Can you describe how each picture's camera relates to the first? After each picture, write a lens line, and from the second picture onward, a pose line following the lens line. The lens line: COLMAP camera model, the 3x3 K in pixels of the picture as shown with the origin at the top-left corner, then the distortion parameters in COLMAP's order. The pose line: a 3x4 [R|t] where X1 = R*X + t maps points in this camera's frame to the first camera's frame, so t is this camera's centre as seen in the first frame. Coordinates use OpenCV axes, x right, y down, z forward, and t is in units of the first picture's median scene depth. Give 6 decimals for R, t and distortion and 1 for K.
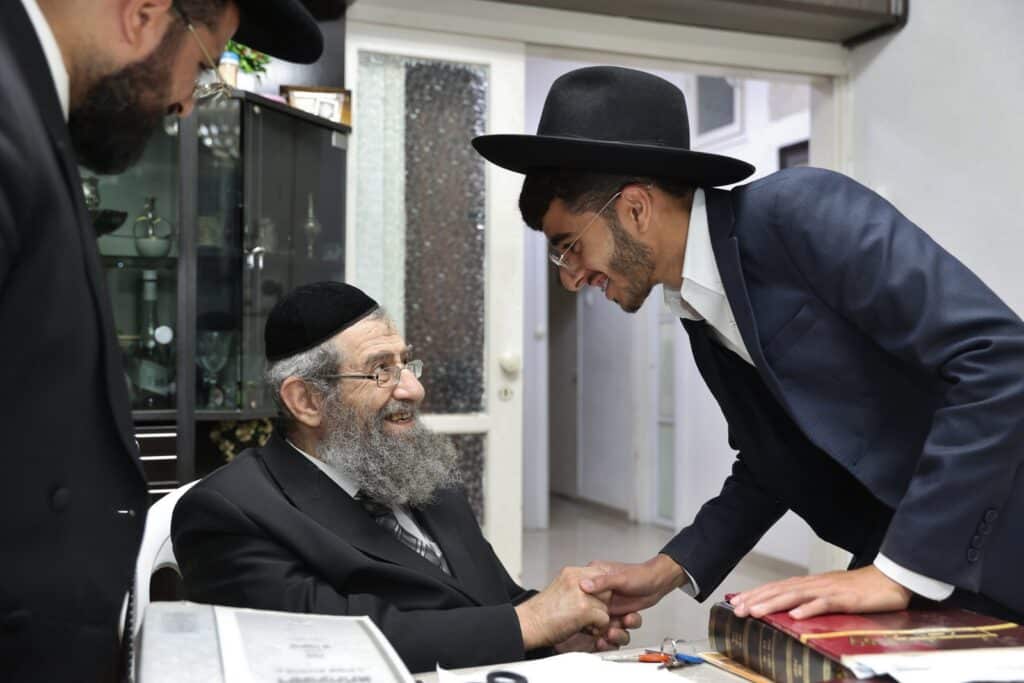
lens RADIAL K [[1062.3, 0, 509.8], [0, 1062.3, 348.6], [0, 0, 1]] dist [0.019224, 0.000000]
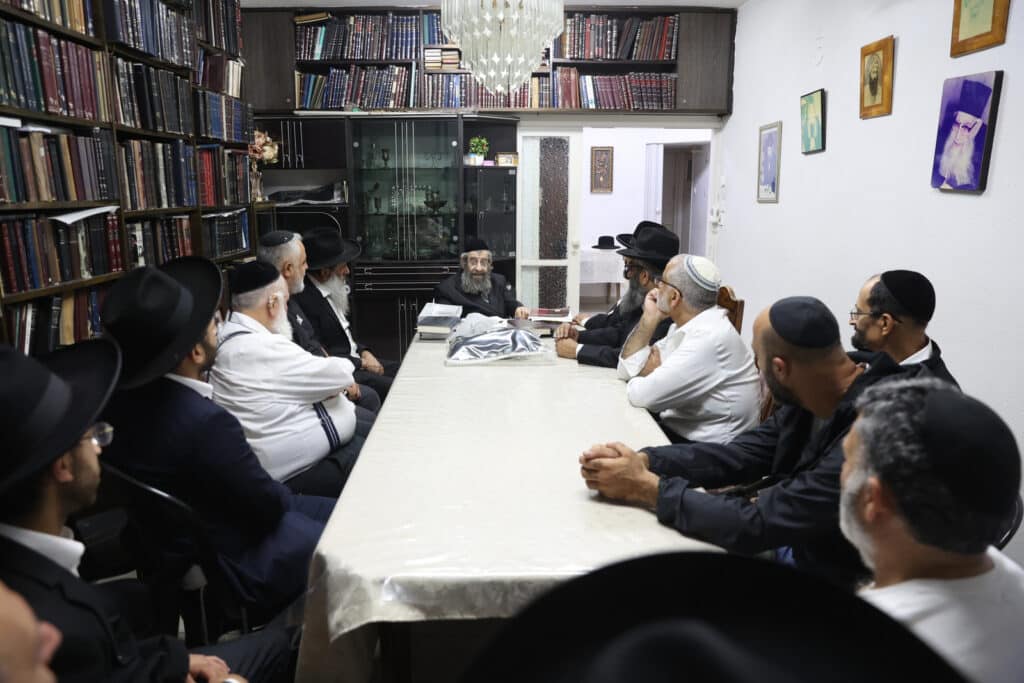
lens RADIAL K [[686.7, 0, 509.0], [0, 686.7, 336.5], [0, 0, 1]] dist [-0.099861, 0.058337]
pose [[0.937587, 0.072715, -0.340063, 0.495091], [0.004531, 0.975257, 0.221029, -0.153152], [0.347720, -0.208775, 0.914059, -0.840317]]
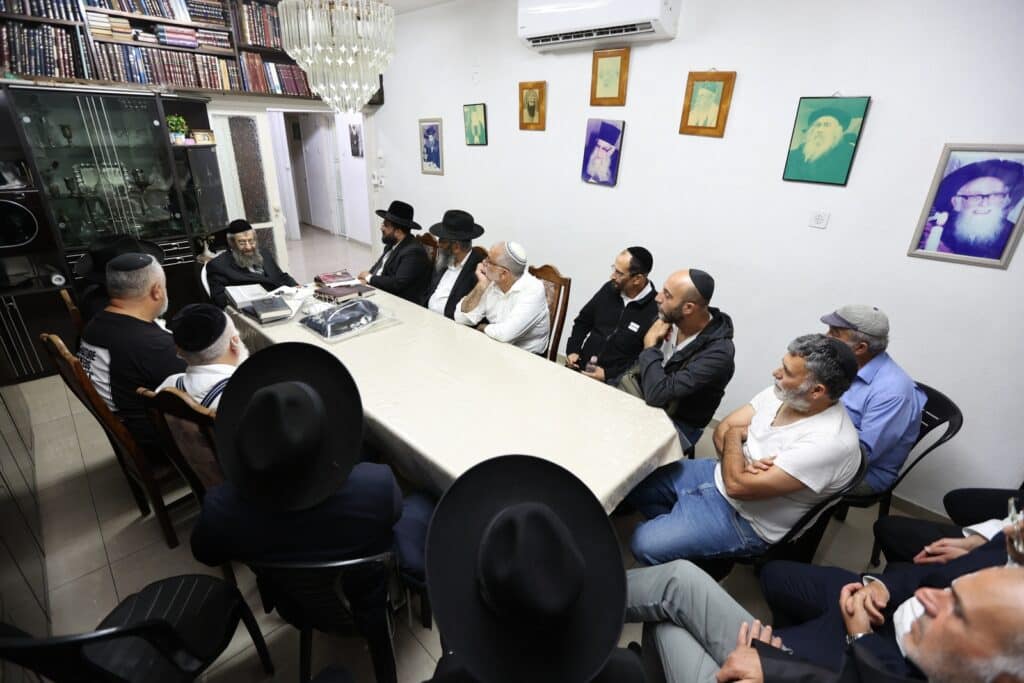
lens RADIAL K [[463.6, 0, 507.1], [0, 463.6, 345.3], [0, 0, 1]] dist [-0.038064, 0.008970]
pose [[0.910865, -0.143956, 0.386783, 0.044454], [-0.036381, 0.905536, 0.422706, -0.254020], [-0.411097, -0.399100, 0.819584, -0.798350]]
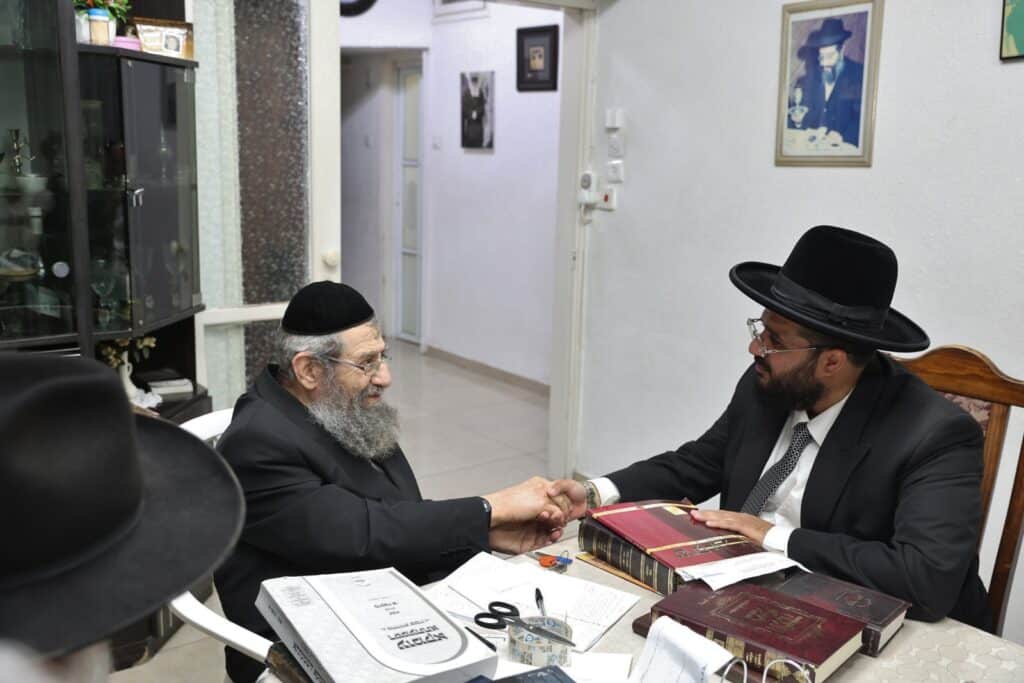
lens RADIAL K [[990.1, 0, 511.4], [0, 990.1, 315.9], [0, 0, 1]] dist [-0.003937, 0.000000]
pose [[0.956300, -0.027486, 0.291092, -0.134842], [-0.026644, 0.983237, 0.180373, -0.132041], [-0.291170, -0.180247, 0.939538, -0.121636]]
